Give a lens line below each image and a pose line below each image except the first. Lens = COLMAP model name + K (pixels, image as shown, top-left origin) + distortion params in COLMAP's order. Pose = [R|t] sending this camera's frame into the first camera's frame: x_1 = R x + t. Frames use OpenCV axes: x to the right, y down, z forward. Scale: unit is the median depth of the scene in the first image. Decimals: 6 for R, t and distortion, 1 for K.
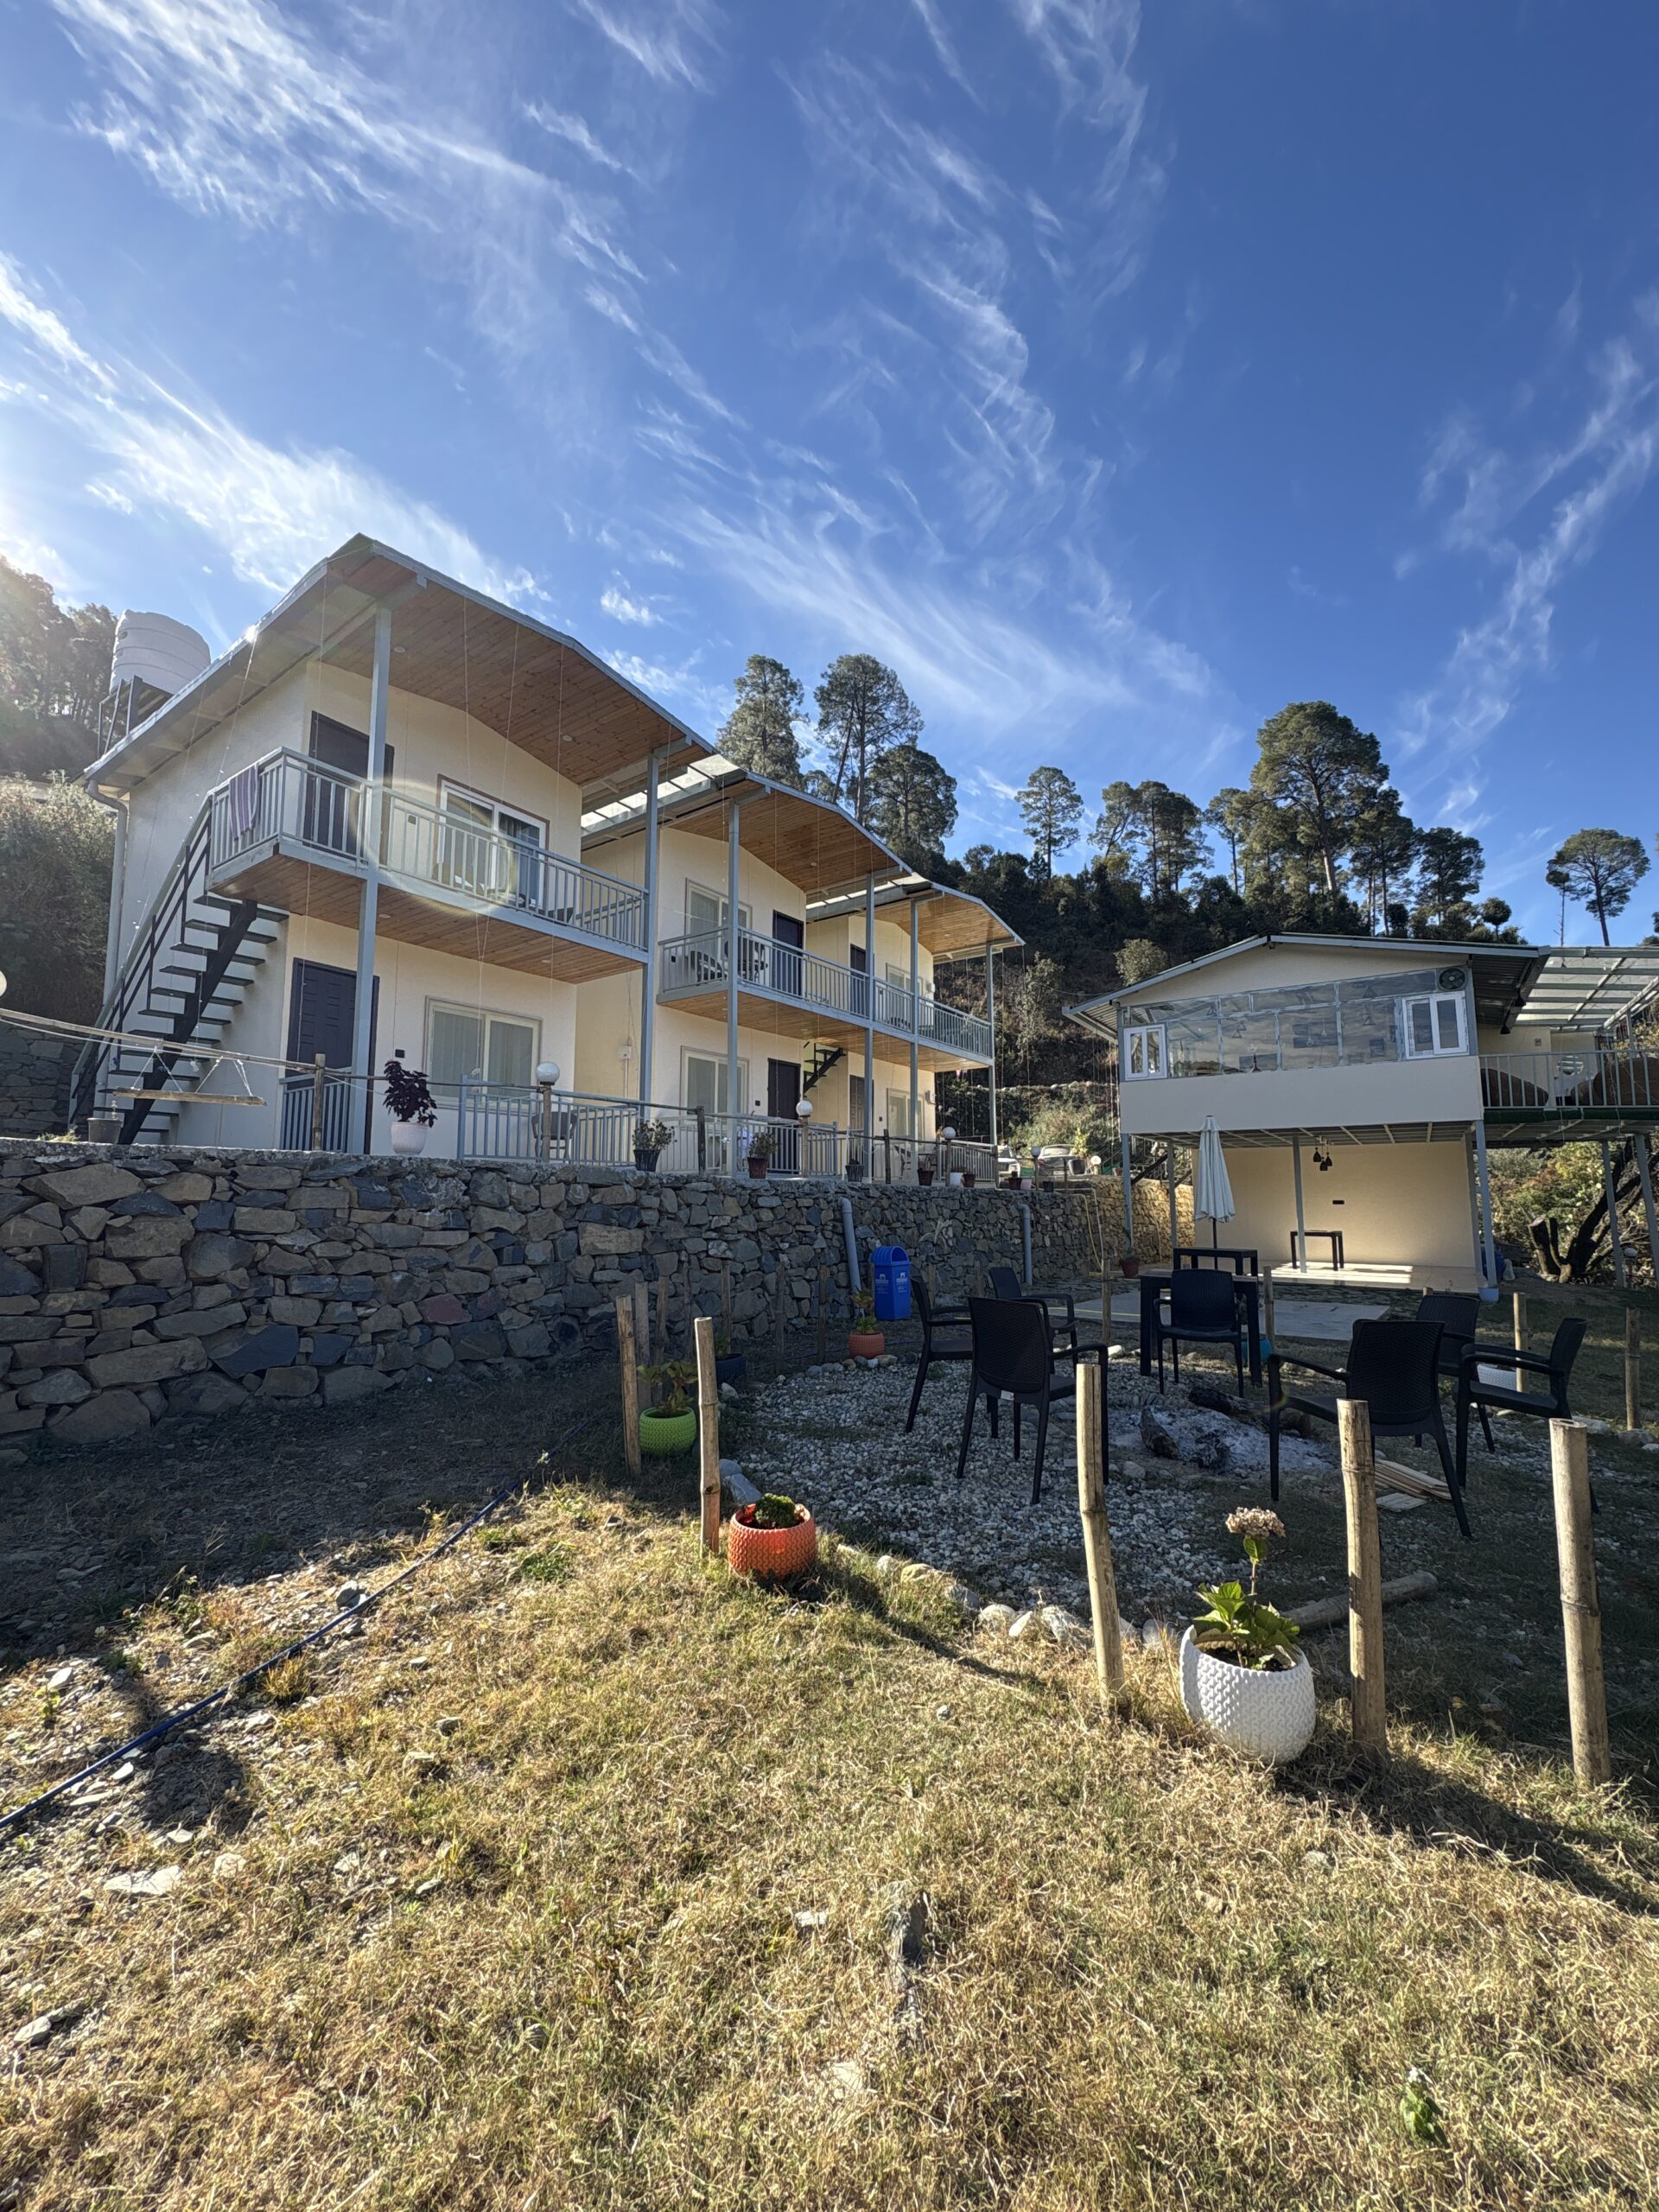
lens RADIAL K [[872.3, 0, 822.4], [0, 872.3, 1084.2], [0, 0, 1]] dist [-0.001354, -0.000114]
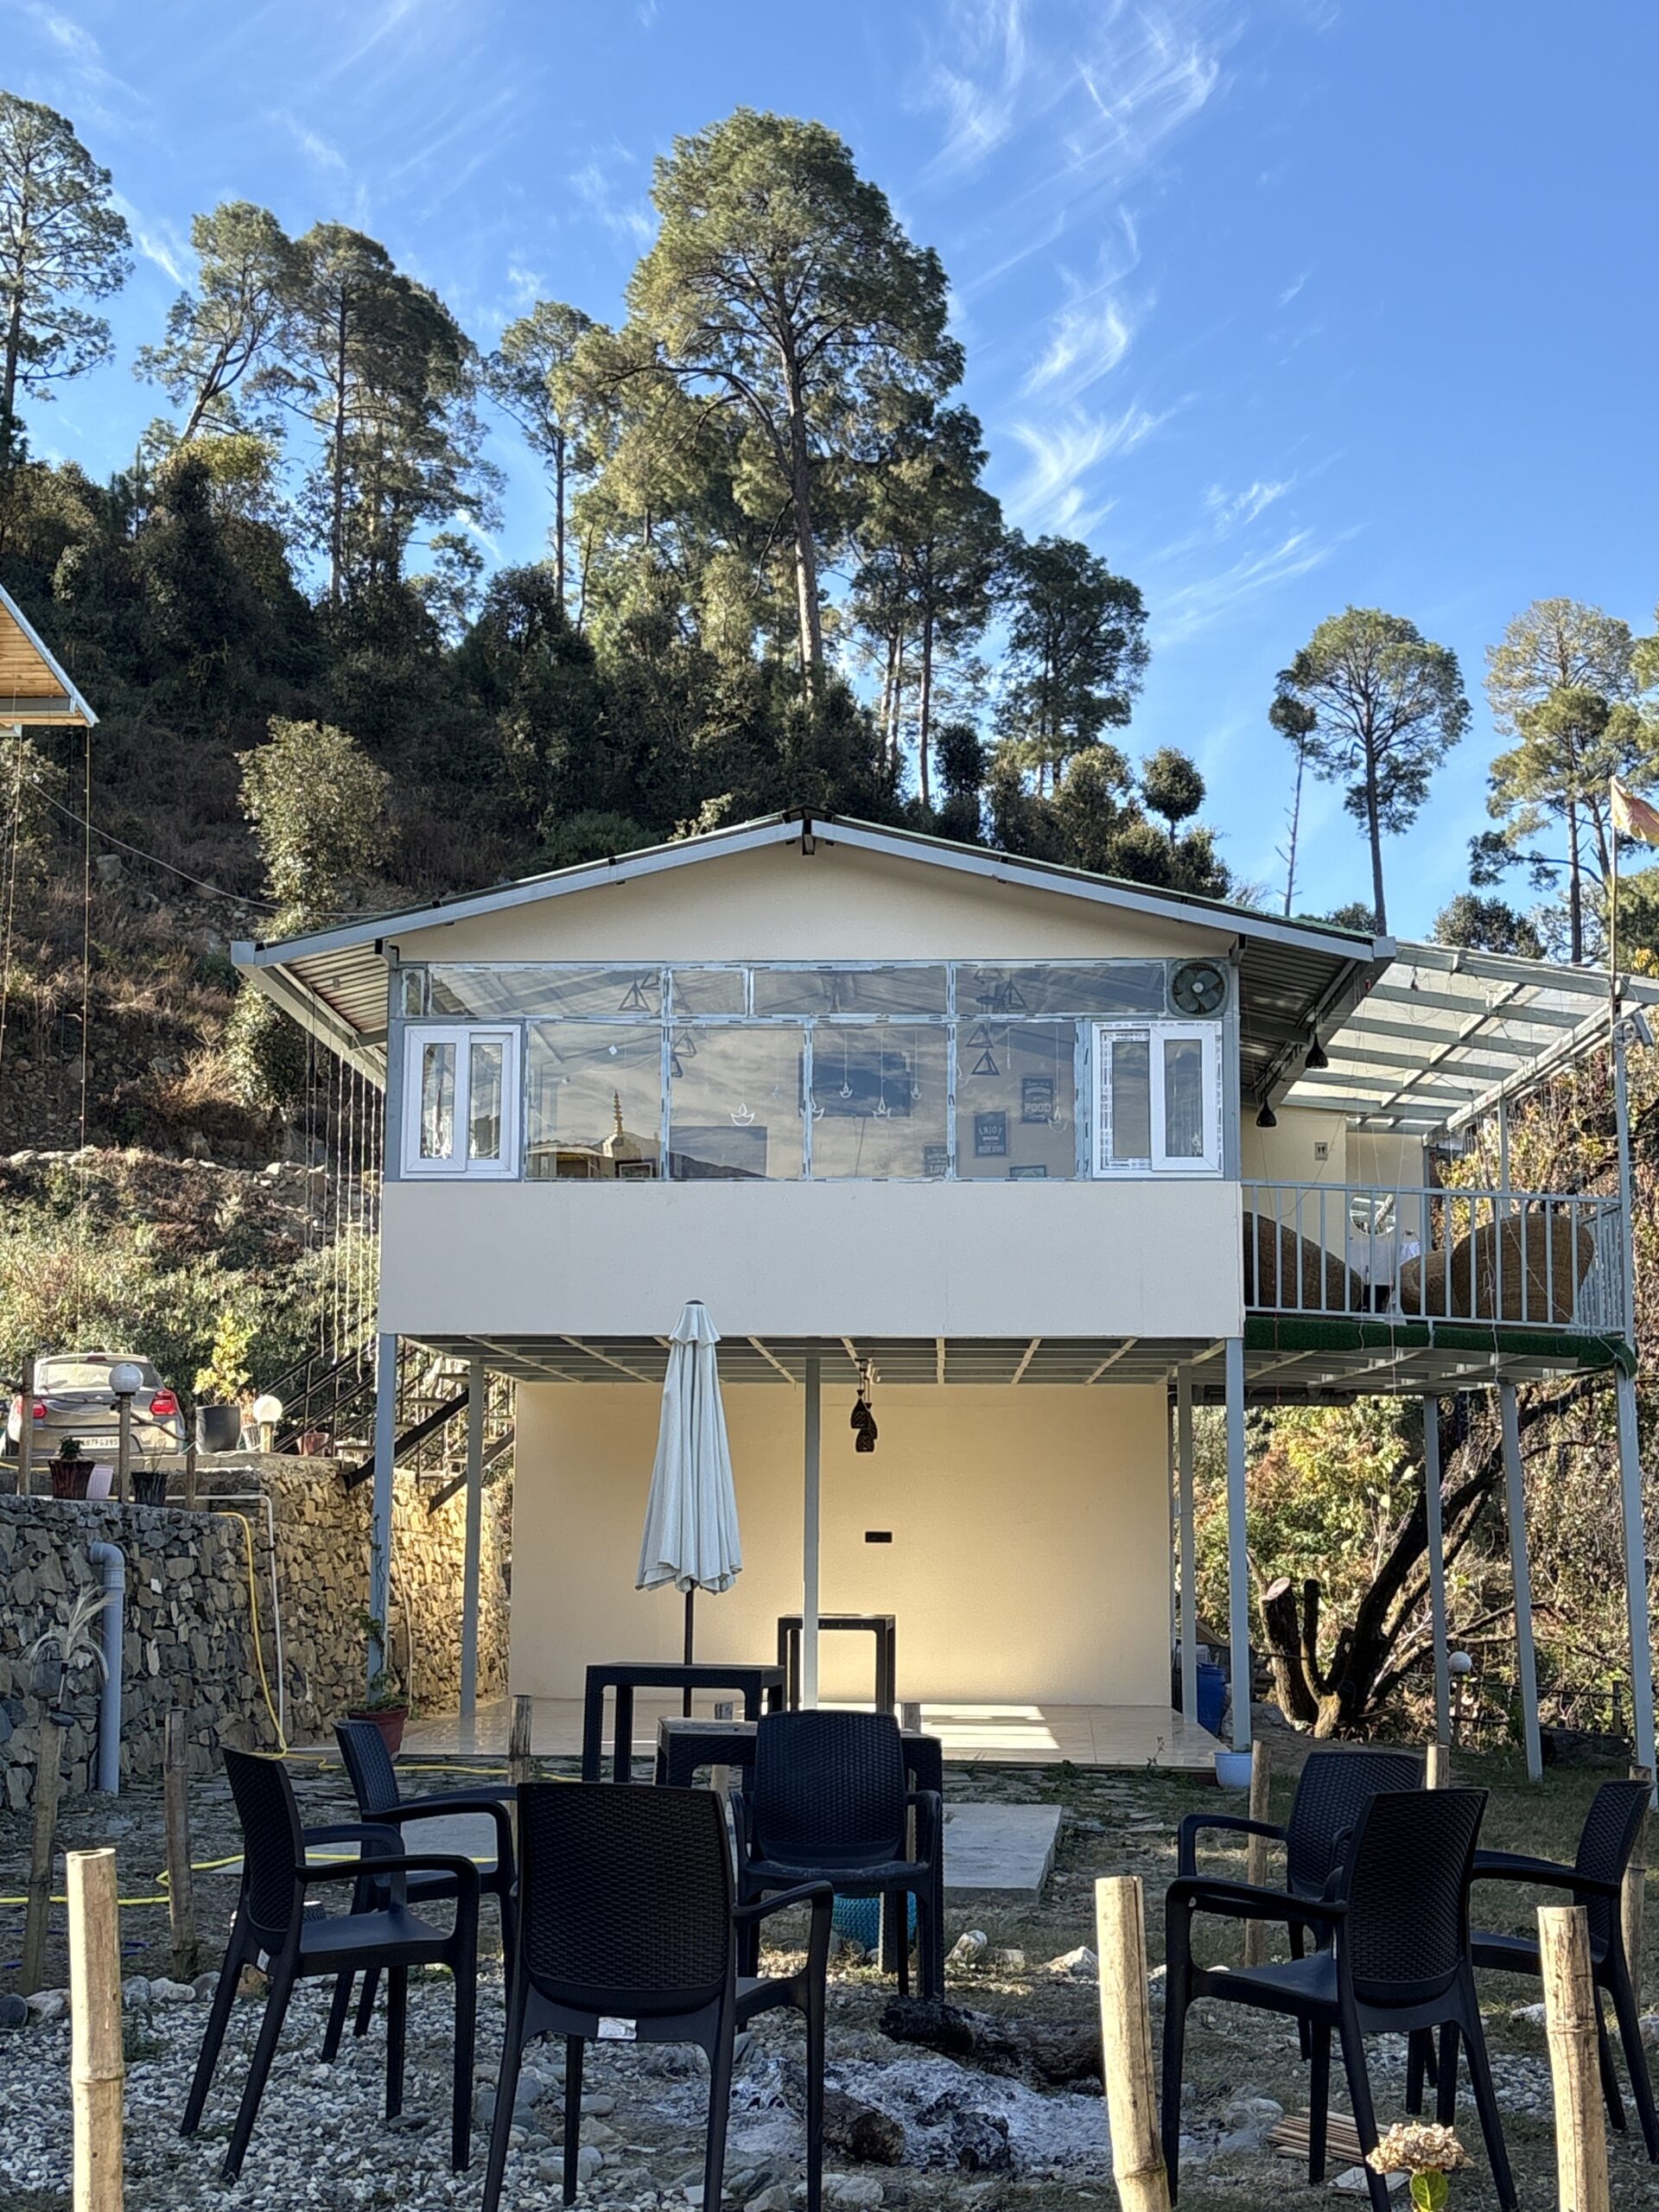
lens RADIAL K [[3033.9, 0, 676.3], [0, 3033.9, 1045.3], [0, 0, 1]] dist [0.074664, 0.000000]
pose [[0.852596, 0.086151, 0.515421, -0.096972], [-0.073799, 0.996282, -0.044449, -0.005869], [-0.517334, -0.000141, 0.855784, -0.040146]]
